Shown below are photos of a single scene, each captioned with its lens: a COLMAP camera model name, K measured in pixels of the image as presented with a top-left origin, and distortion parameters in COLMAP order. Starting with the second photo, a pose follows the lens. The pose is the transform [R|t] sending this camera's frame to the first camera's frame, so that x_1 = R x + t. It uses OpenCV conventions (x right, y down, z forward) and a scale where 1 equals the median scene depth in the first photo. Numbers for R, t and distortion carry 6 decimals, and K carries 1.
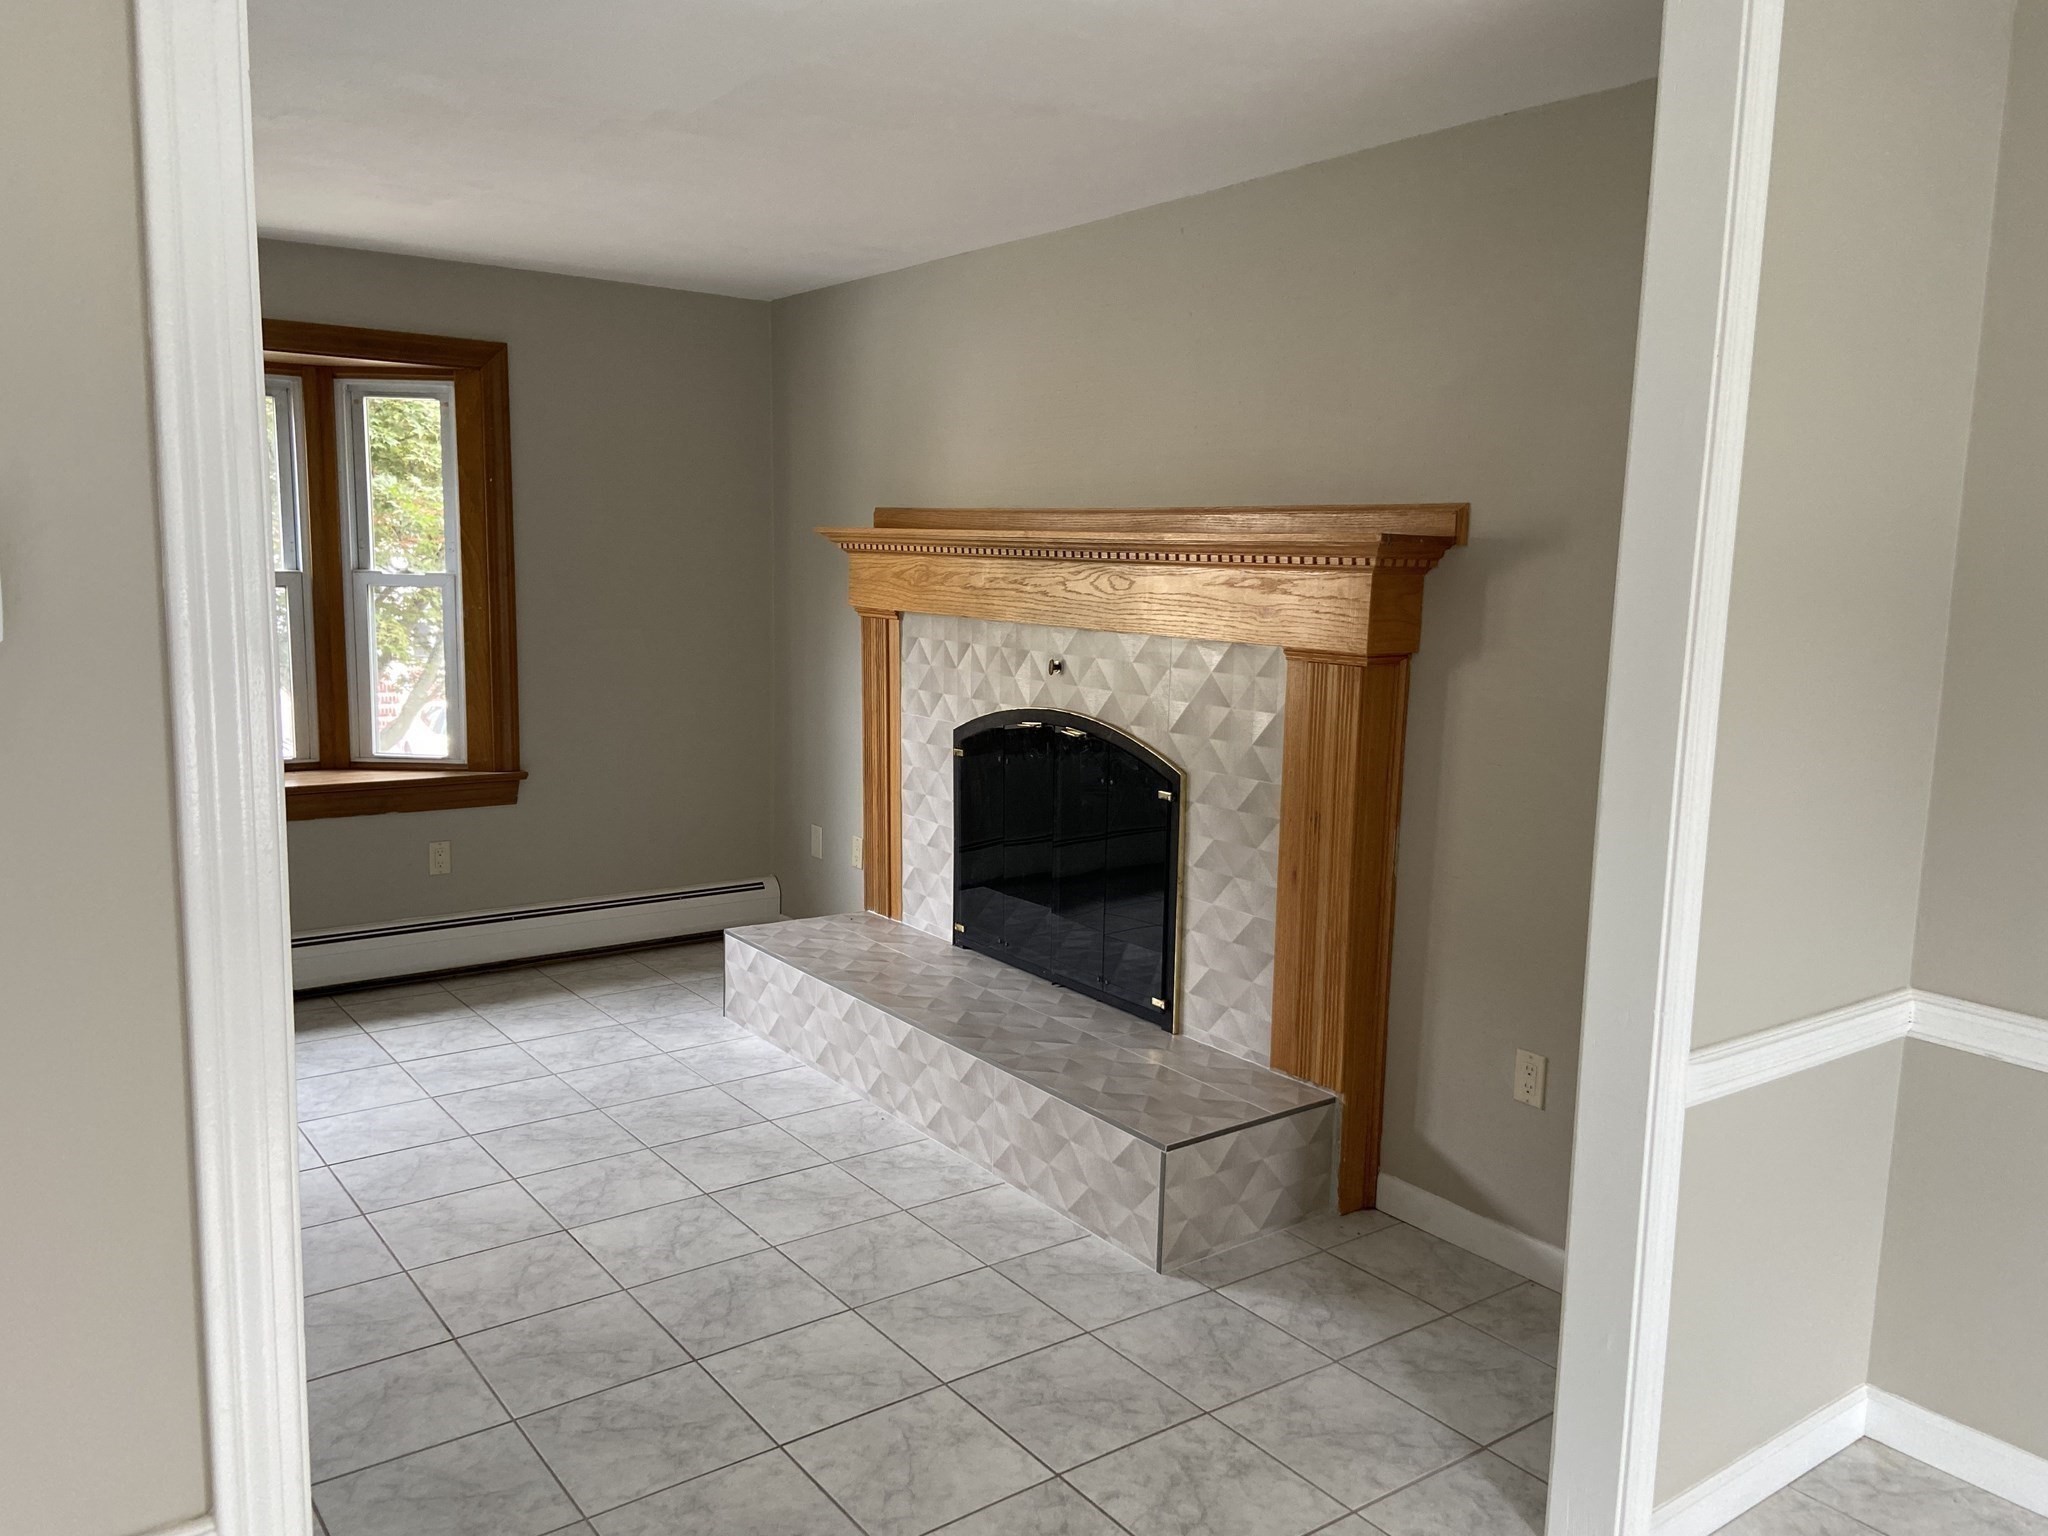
lens RADIAL K [[1525.1, 0, 1027.0], [0, 1525.1, 769.8], [0, 0, 1]] dist [0.027232, -0.023979]
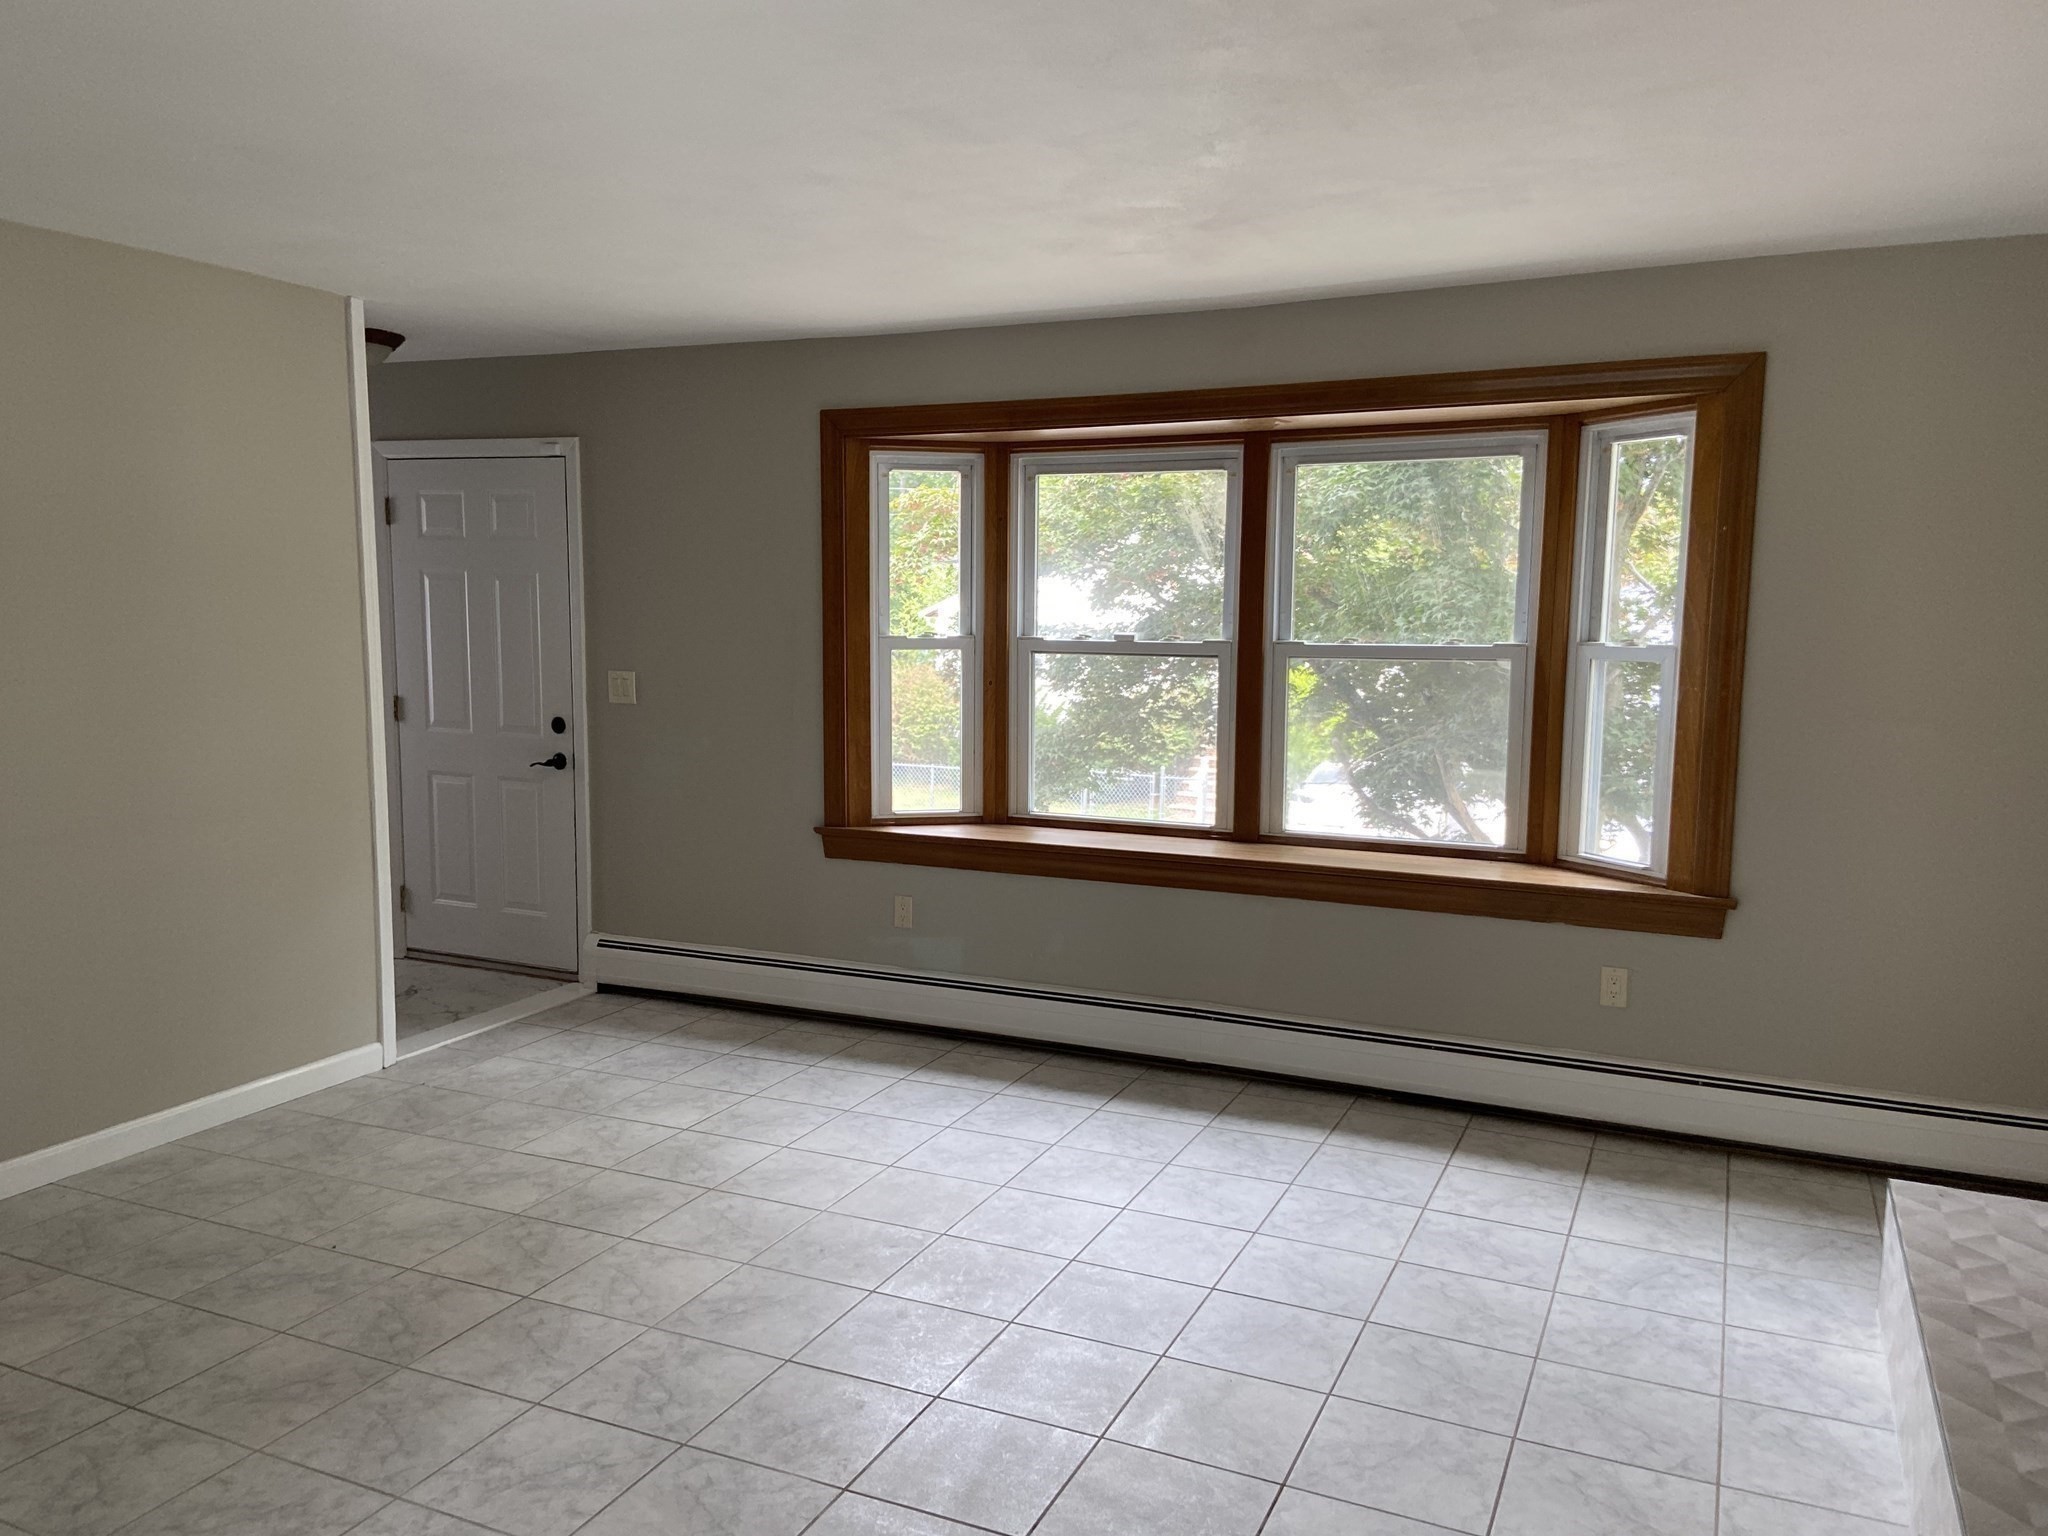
lens RADIAL K [[1525.1, 0, 1021.4], [0, 1525.1, 761.1], [0, 0, 1]] dist [0.027232, -0.023979]
pose [[0.468748, 0.070578, -0.880508, 0.201399], [-0.127251, 0.991801, 0.011755, -0.035183], [0.874118, 0.106535, 0.473886, 0.343346]]
